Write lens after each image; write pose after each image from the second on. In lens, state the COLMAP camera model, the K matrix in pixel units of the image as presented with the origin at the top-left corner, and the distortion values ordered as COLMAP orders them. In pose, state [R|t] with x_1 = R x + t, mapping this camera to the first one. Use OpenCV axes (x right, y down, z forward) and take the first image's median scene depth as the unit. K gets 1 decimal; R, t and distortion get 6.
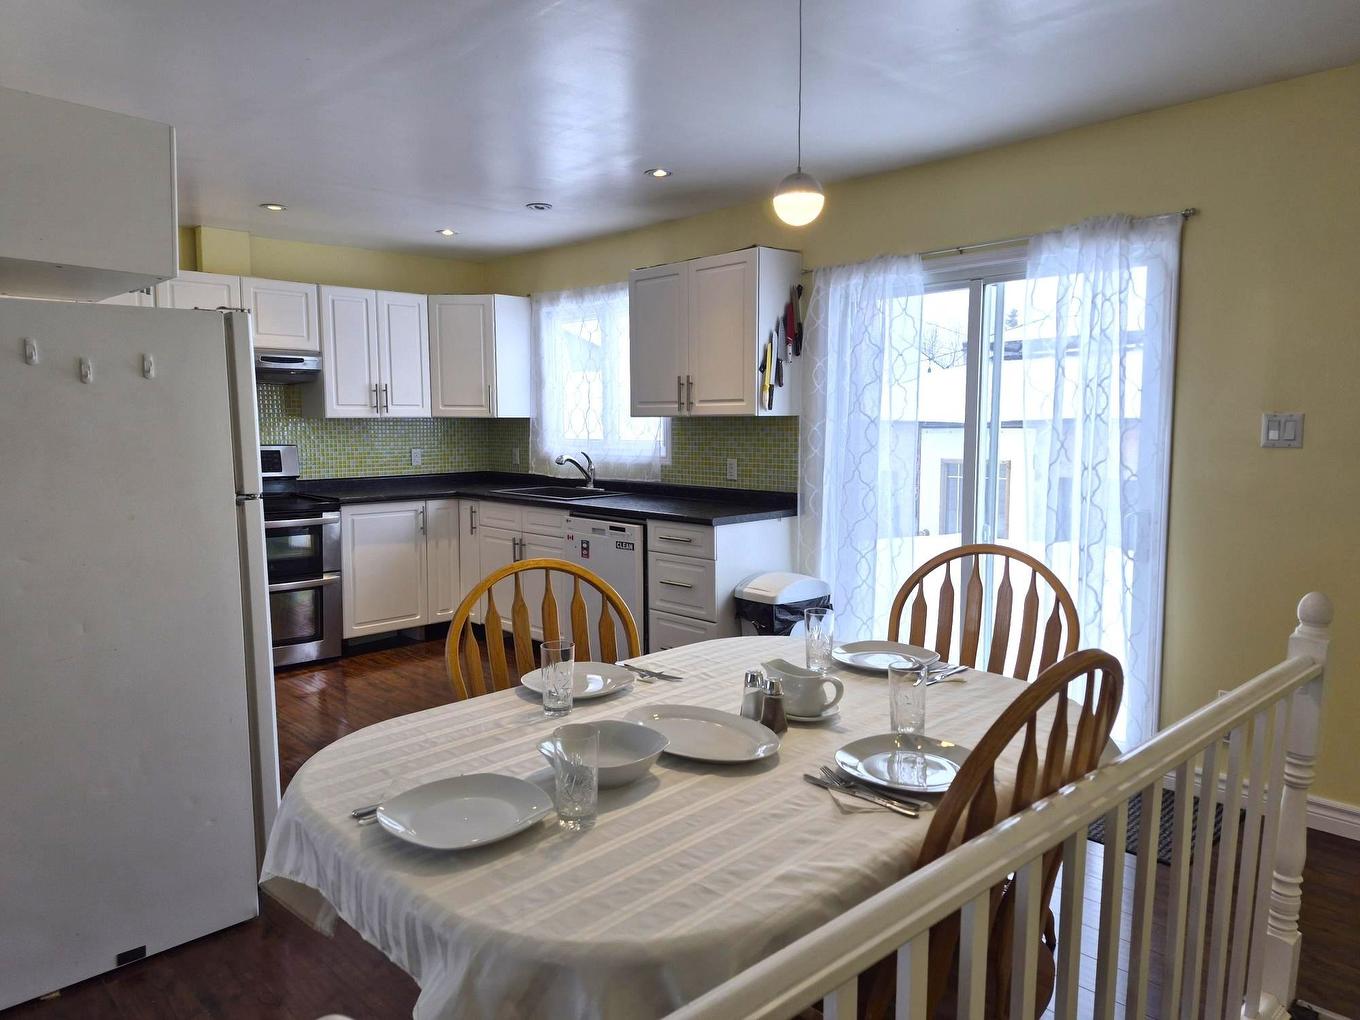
lens RADIAL K [[924.6, 0, 674.6], [0, 924.6, 532.5], [0, 0, 1]] dist [0.074799, -0.109142]
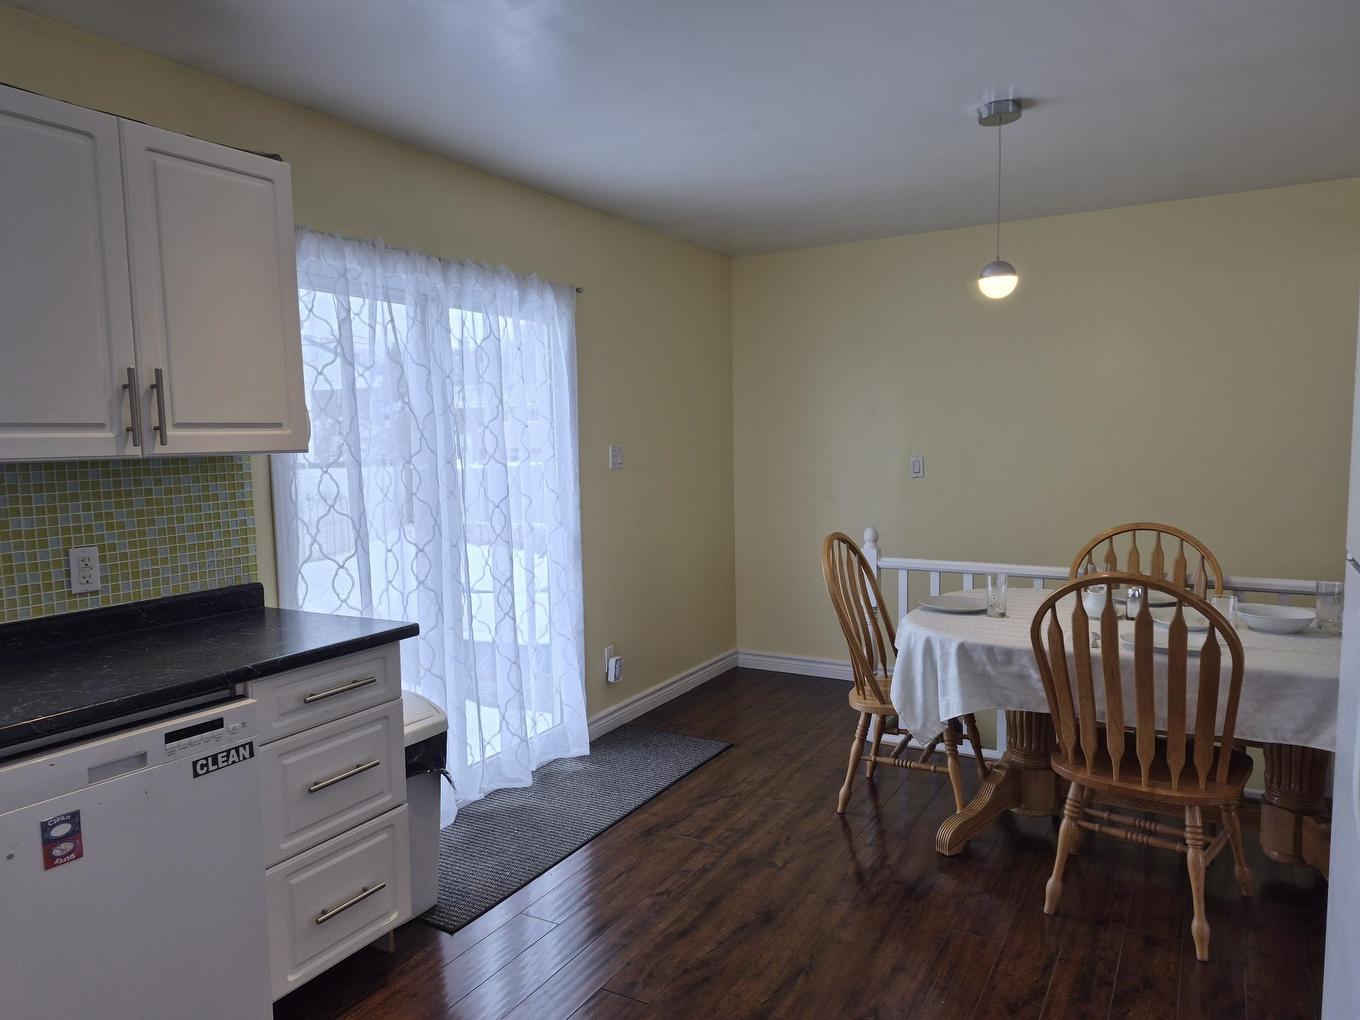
lens RADIAL K [[947.1, 0, 684.8], [0, 947.1, 525.8], [0, 0, 1]] dist [0.004188, 0.000084]
pose [[-0.296489, -0.077850, 0.951858, -0.523595], [0.141688, 0.982057, 0.124453, -0.115340], [-0.944468, 0.171766, -0.280138, 0.904930]]
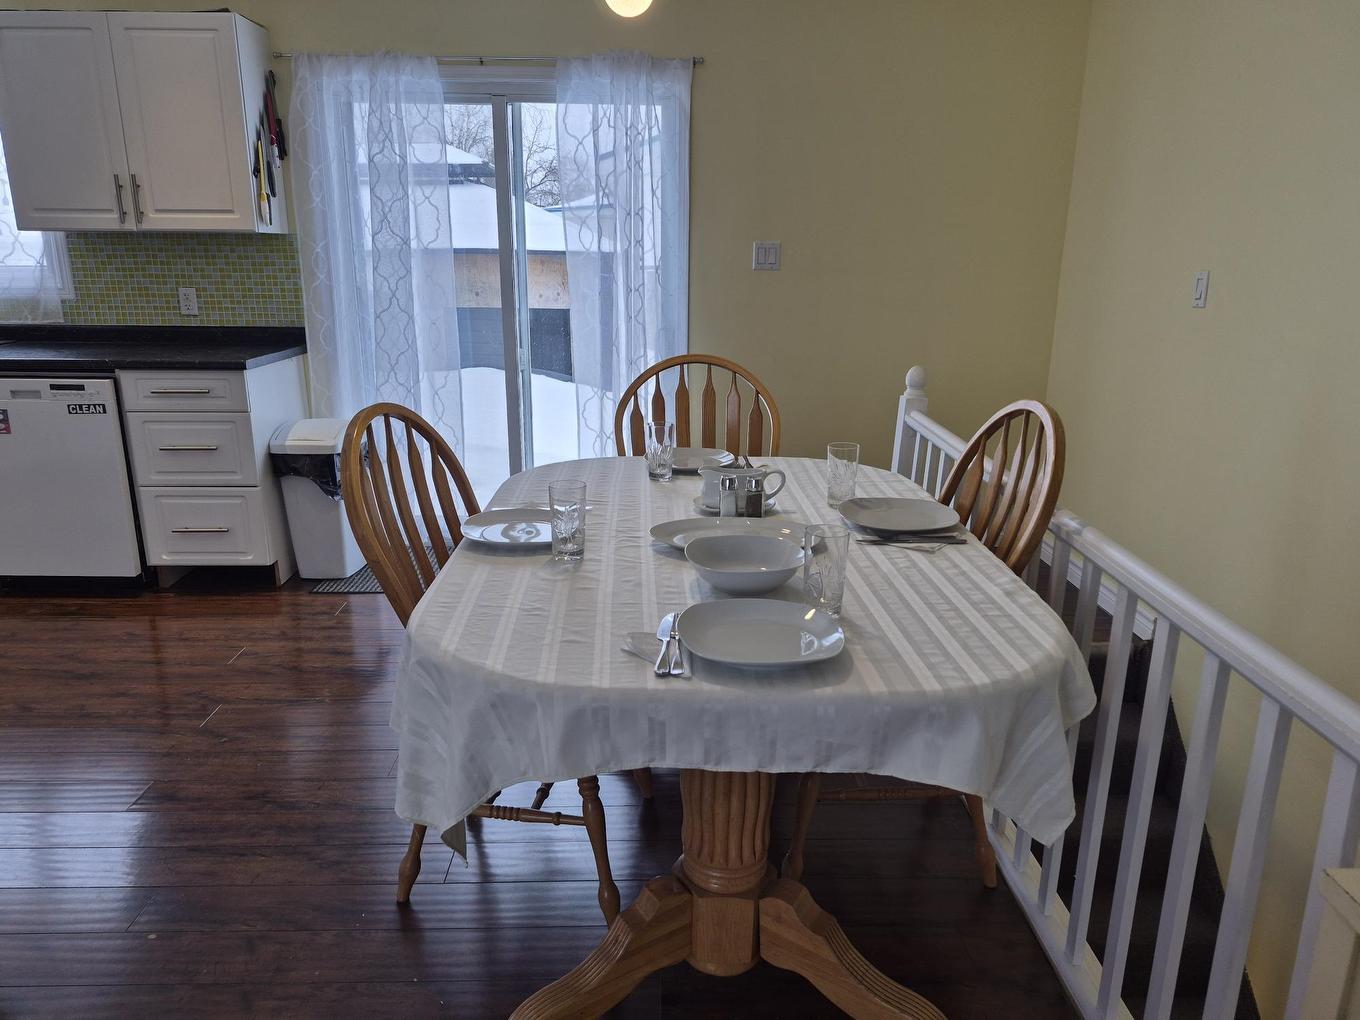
lens RADIAL K [[947.1, 0, 684.8], [0, 947.1, 525.8], [0, 0, 1]] dist [0.004188, 0.000084]
pose [[0.665854, -0.193581, 0.720531, -0.301155], [0.079290, 0.978644, 0.189653, -0.000153], [-0.741857, -0.069150, 0.666983, 0.130786]]
